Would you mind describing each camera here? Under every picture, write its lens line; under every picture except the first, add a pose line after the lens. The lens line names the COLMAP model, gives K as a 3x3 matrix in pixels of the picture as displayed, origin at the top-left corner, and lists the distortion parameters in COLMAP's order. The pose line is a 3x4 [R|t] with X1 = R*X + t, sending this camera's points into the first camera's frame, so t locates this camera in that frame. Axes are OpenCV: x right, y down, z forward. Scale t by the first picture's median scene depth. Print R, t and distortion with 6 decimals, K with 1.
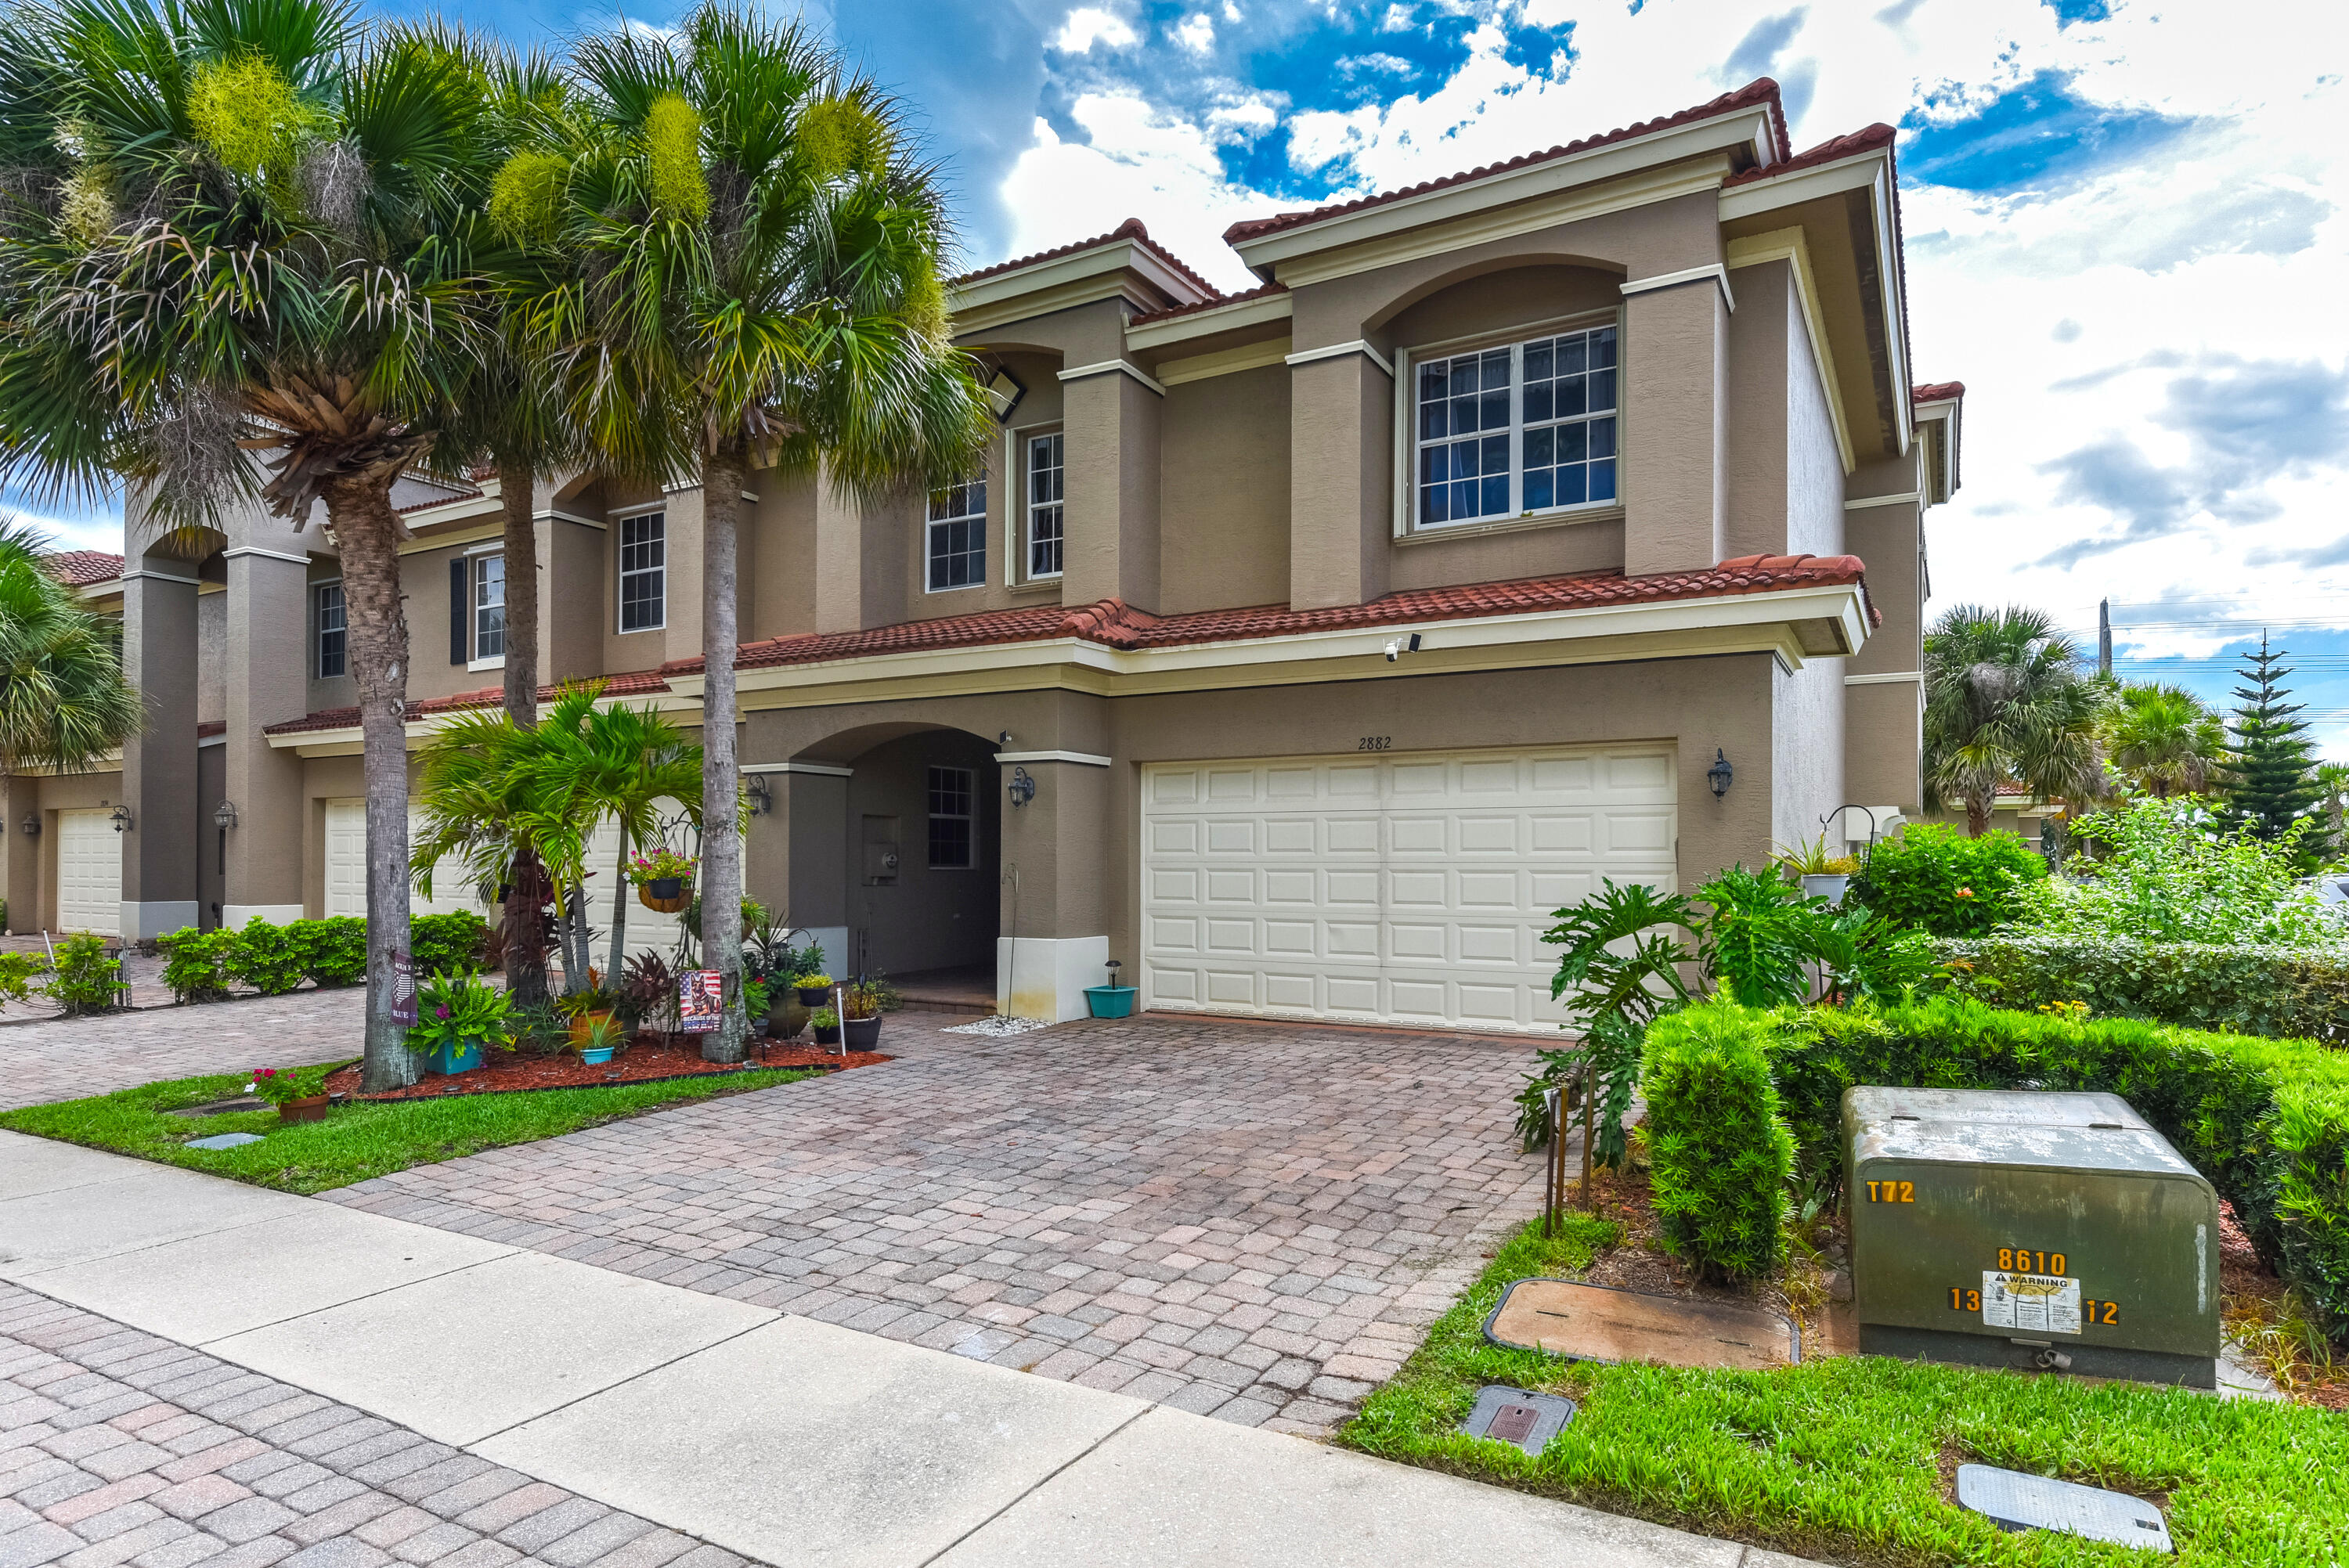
lens RADIAL K [[1262.7, 0, 1186.9], [0, 1262.7, 860.5], [0, 0, 1]] dist [0.004564, -0.003621]
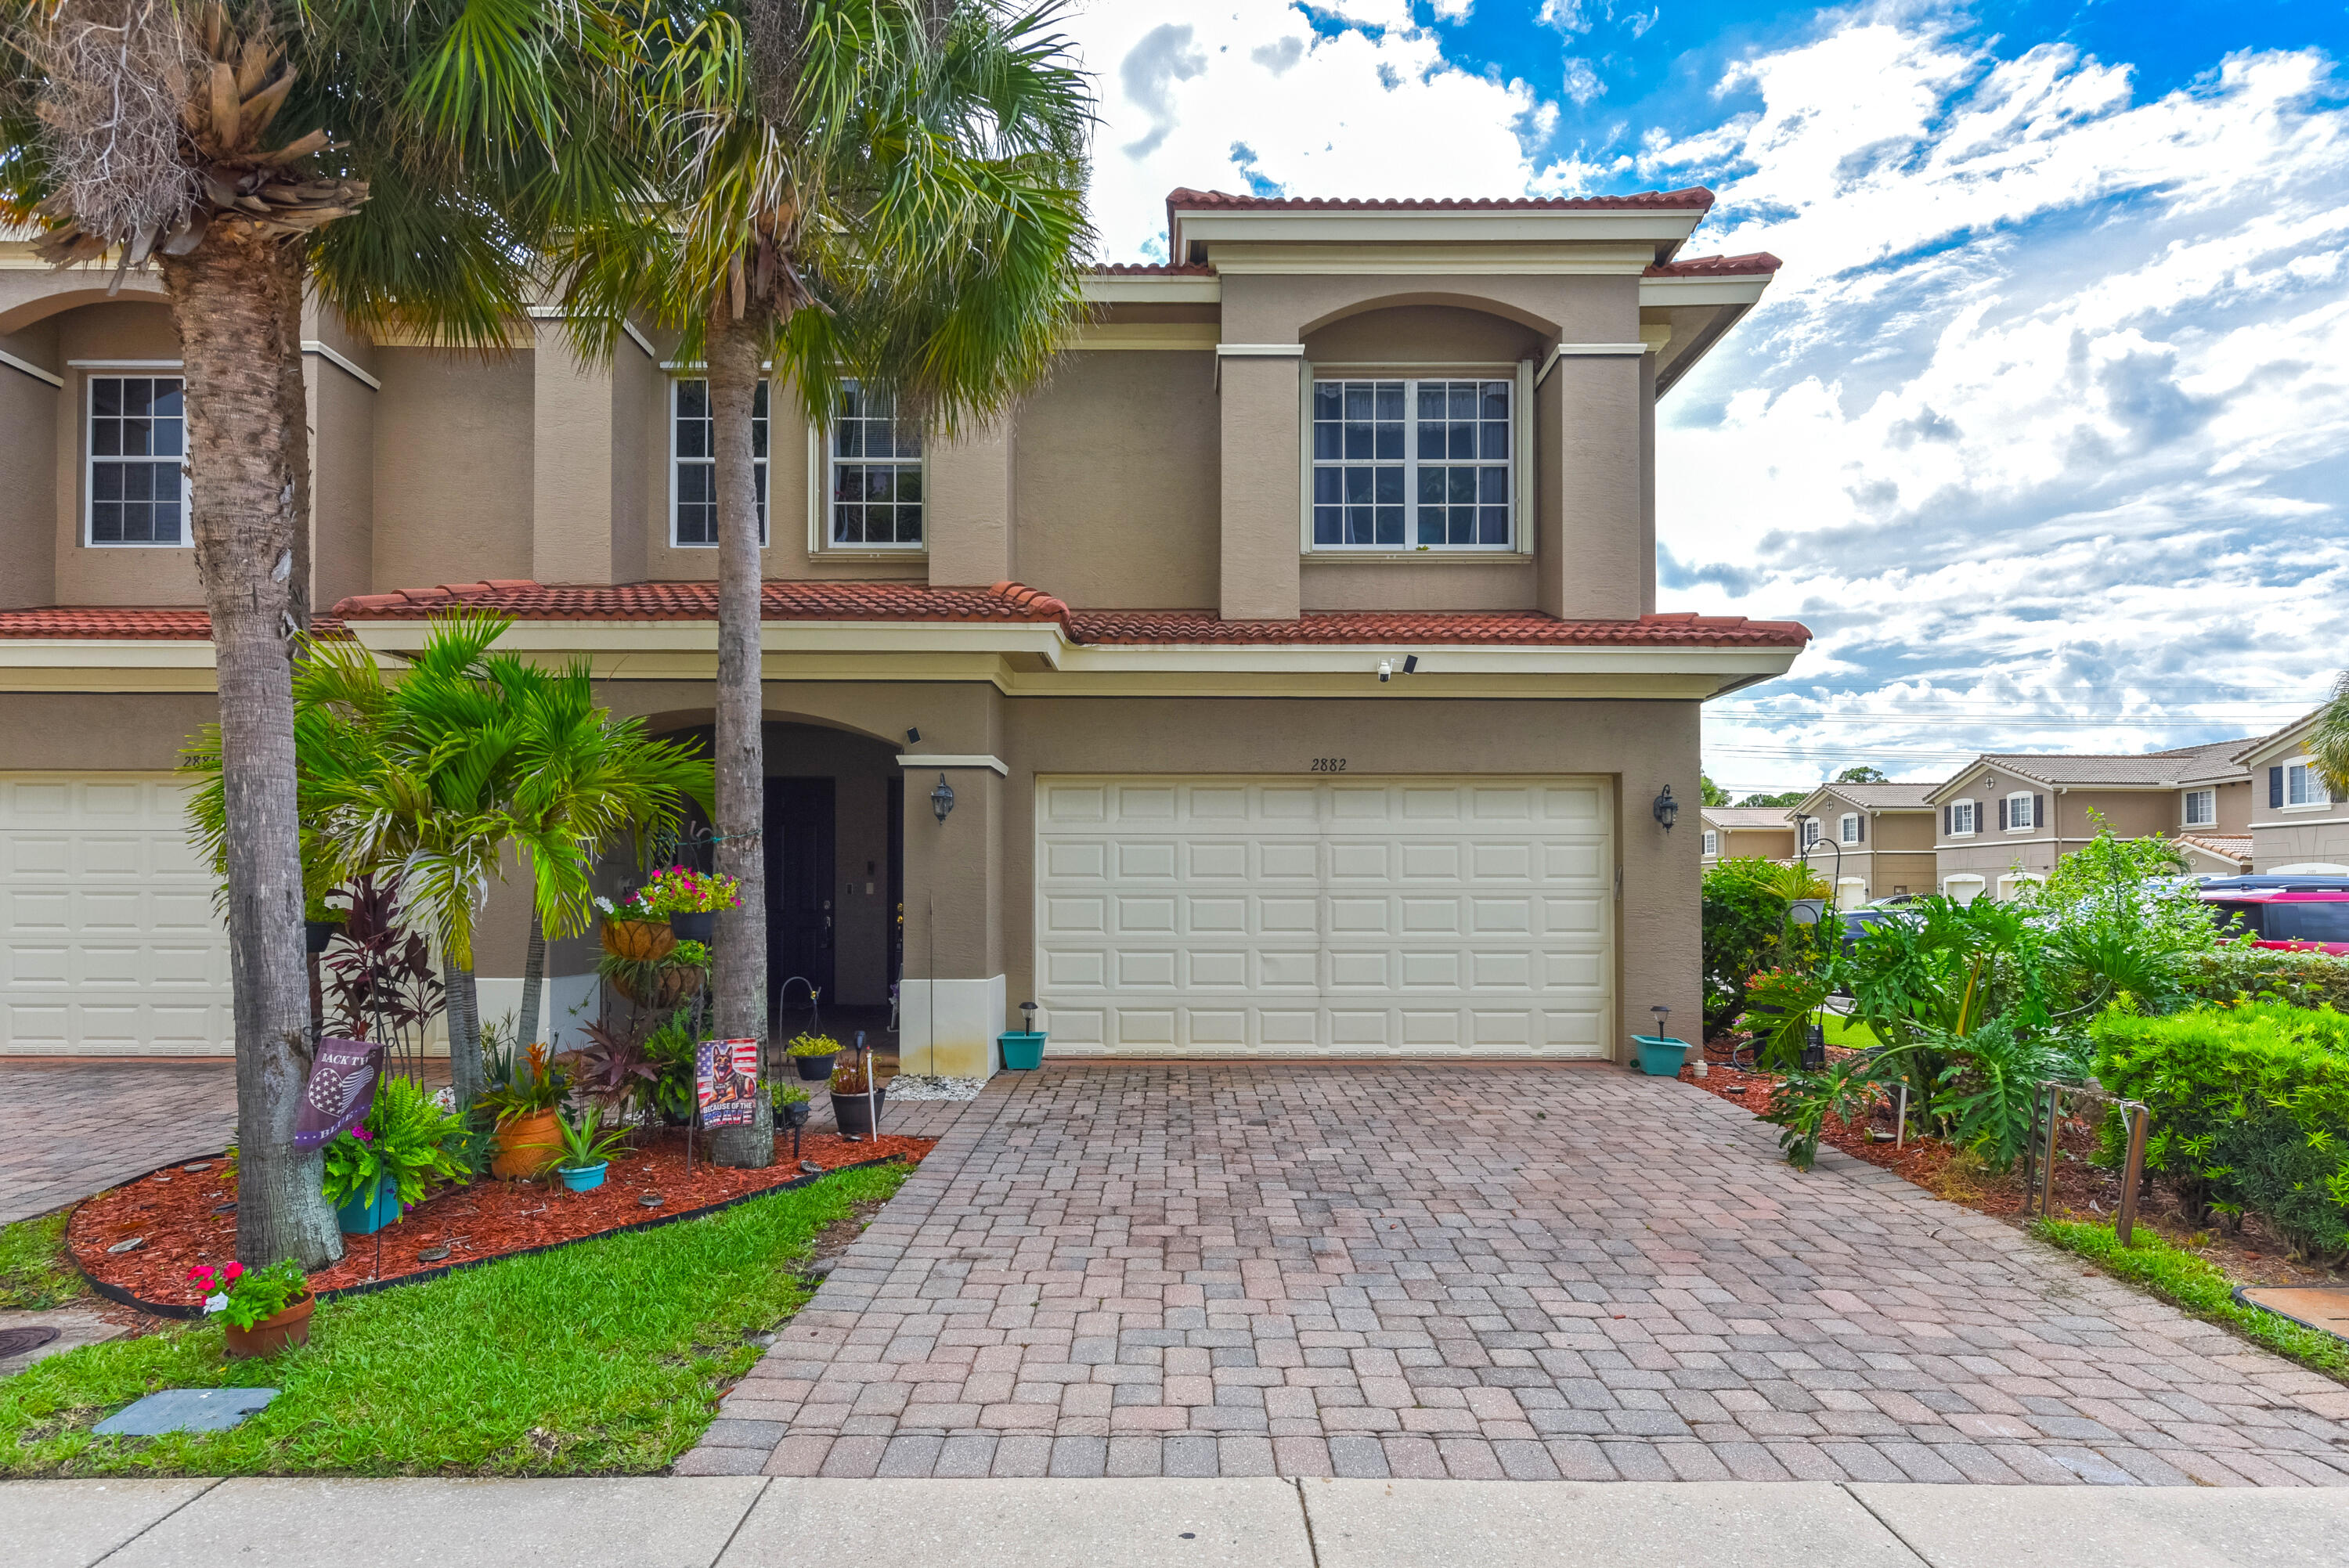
lens RADIAL K [[1262.7, 0, 1145.3], [0, 1262.7, 877.9], [0, 0, 1]] dist [0.004564, -0.003621]
pose [[0.876913, 0.005355, 0.480619, -0.436489], [-0.001822, 0.999968, -0.007817, 0.001151], [-0.480646, 0.005979, 0.876895, 0.222669]]
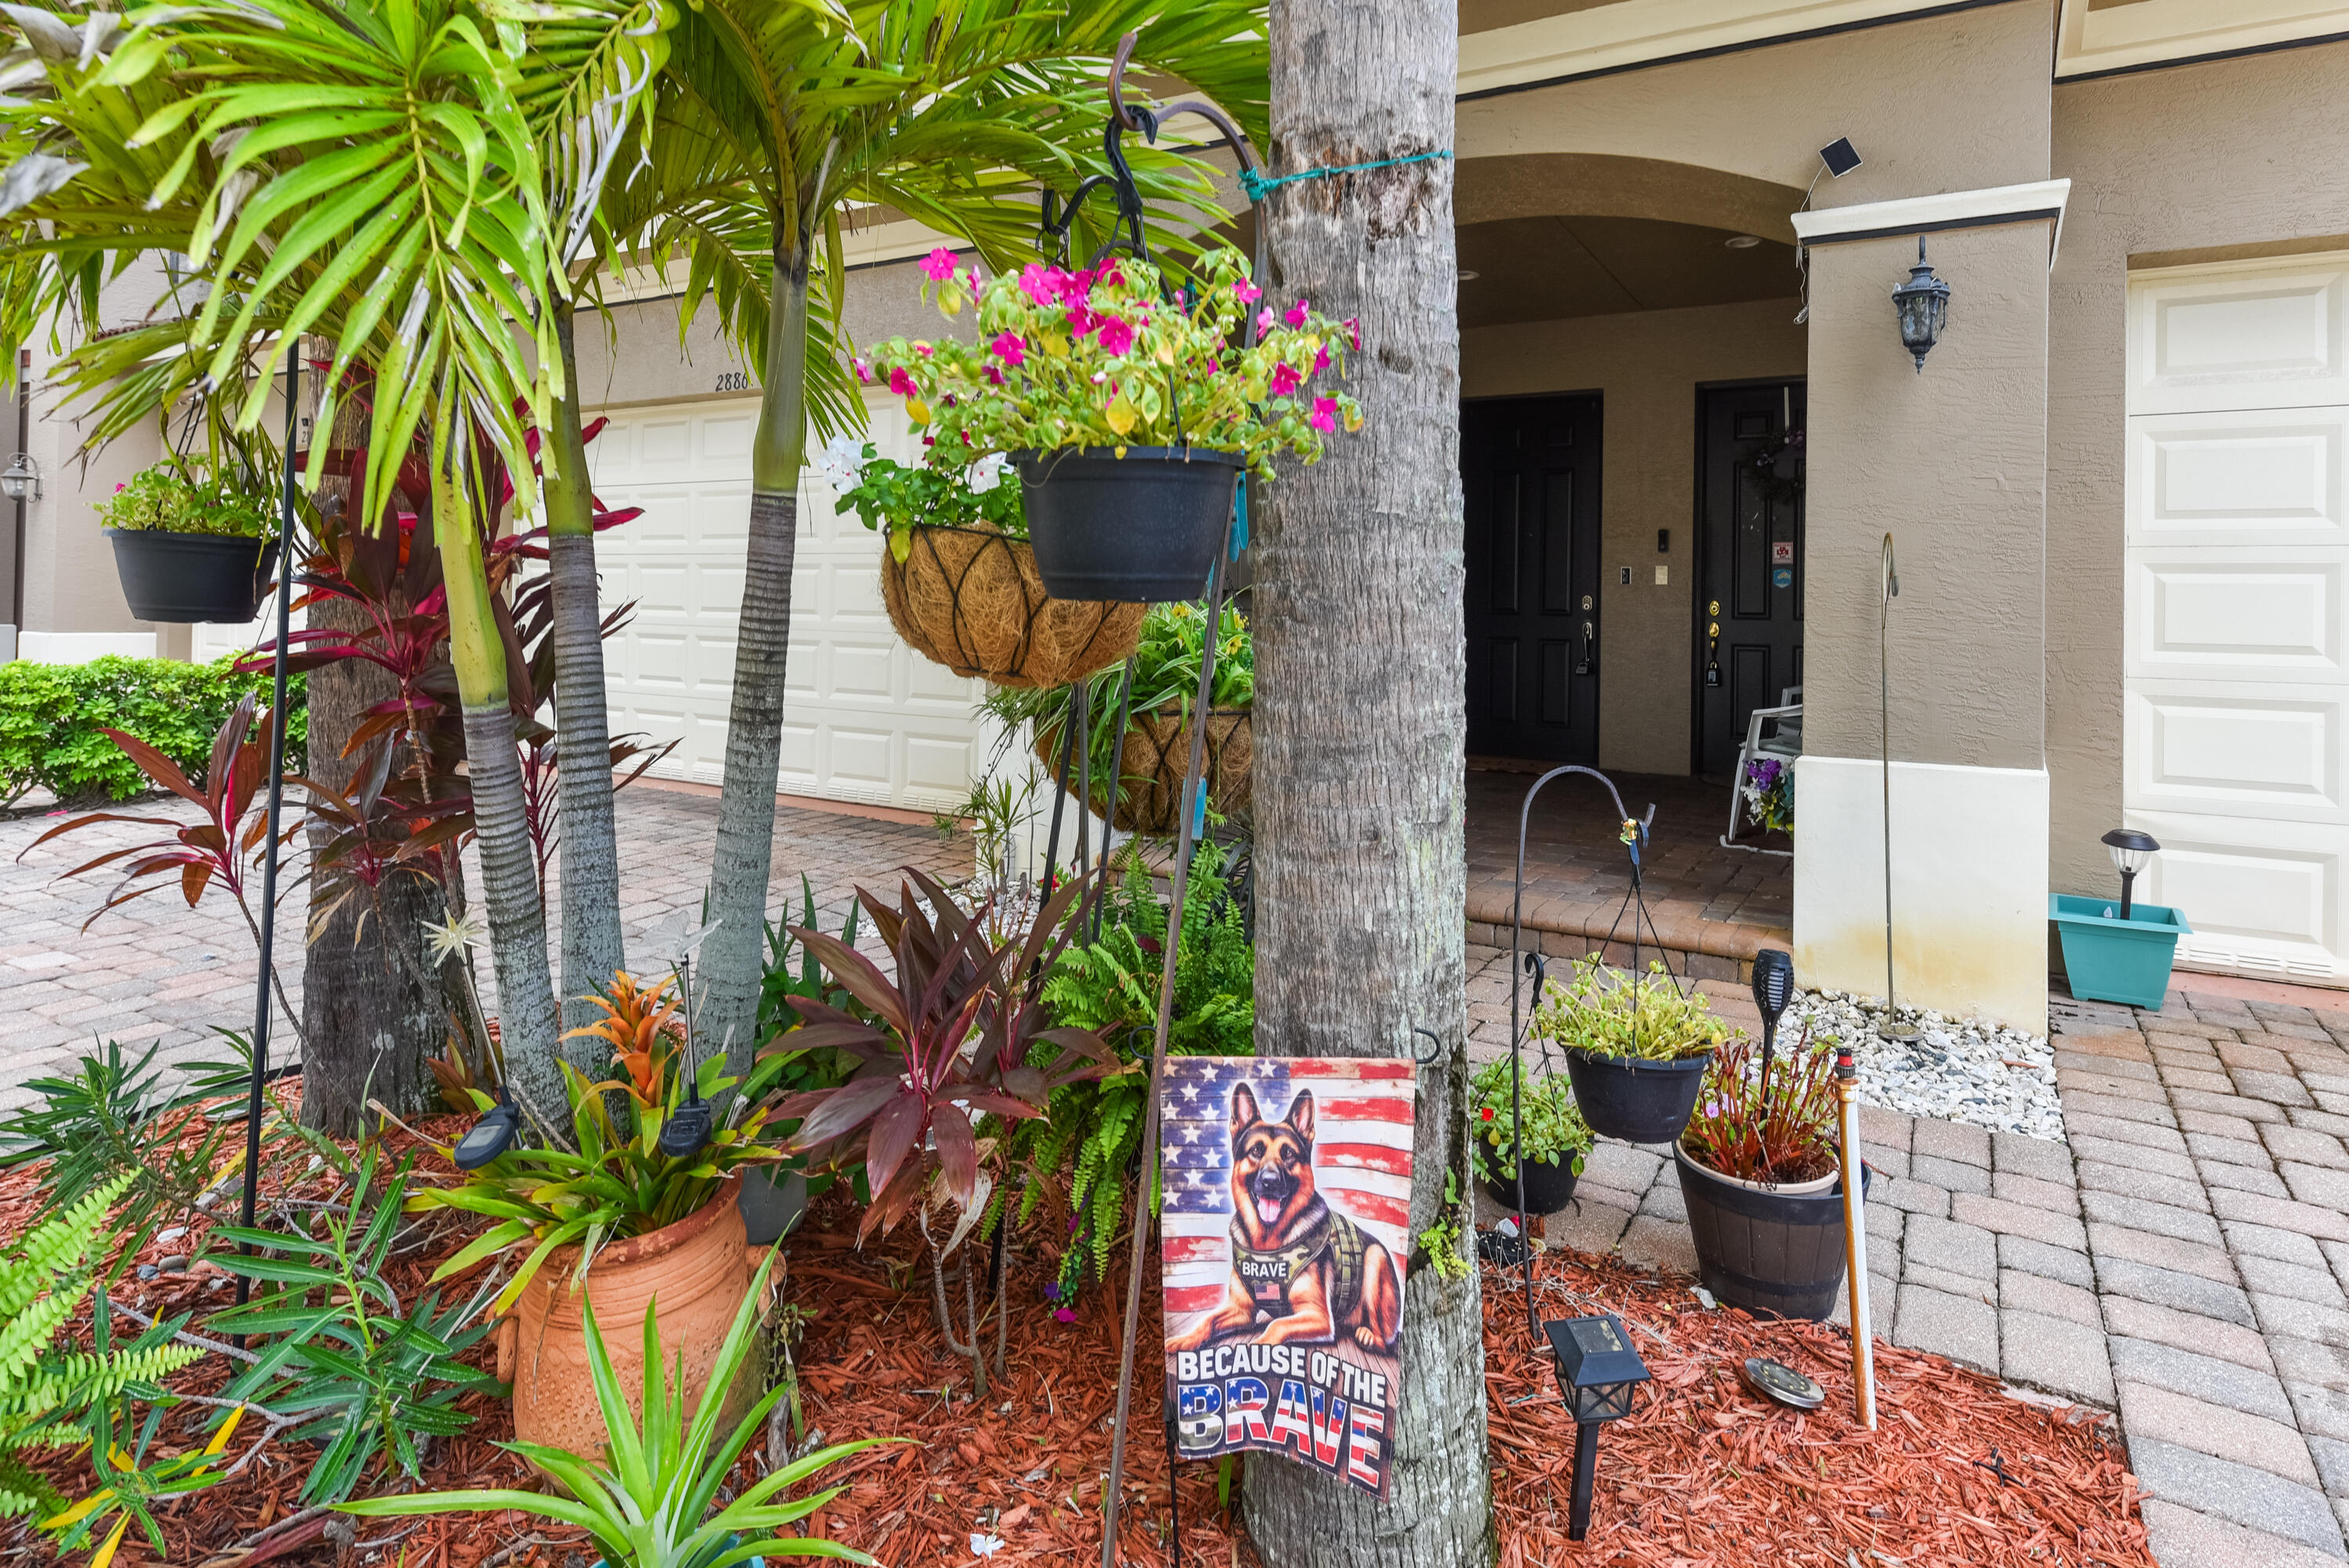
lens RADIAL K [[1262.7, 0, 1168.2], [0, 1262.7, 579.2], [0, 0, 1]] dist [0.004564, -0.003621]
pose [[0.999101, 0.015424, -0.039492, -0.331421], [-0.016335, 0.999606, -0.022831, 0.025635], [0.039124, 0.023456, 0.998959, 0.704185]]
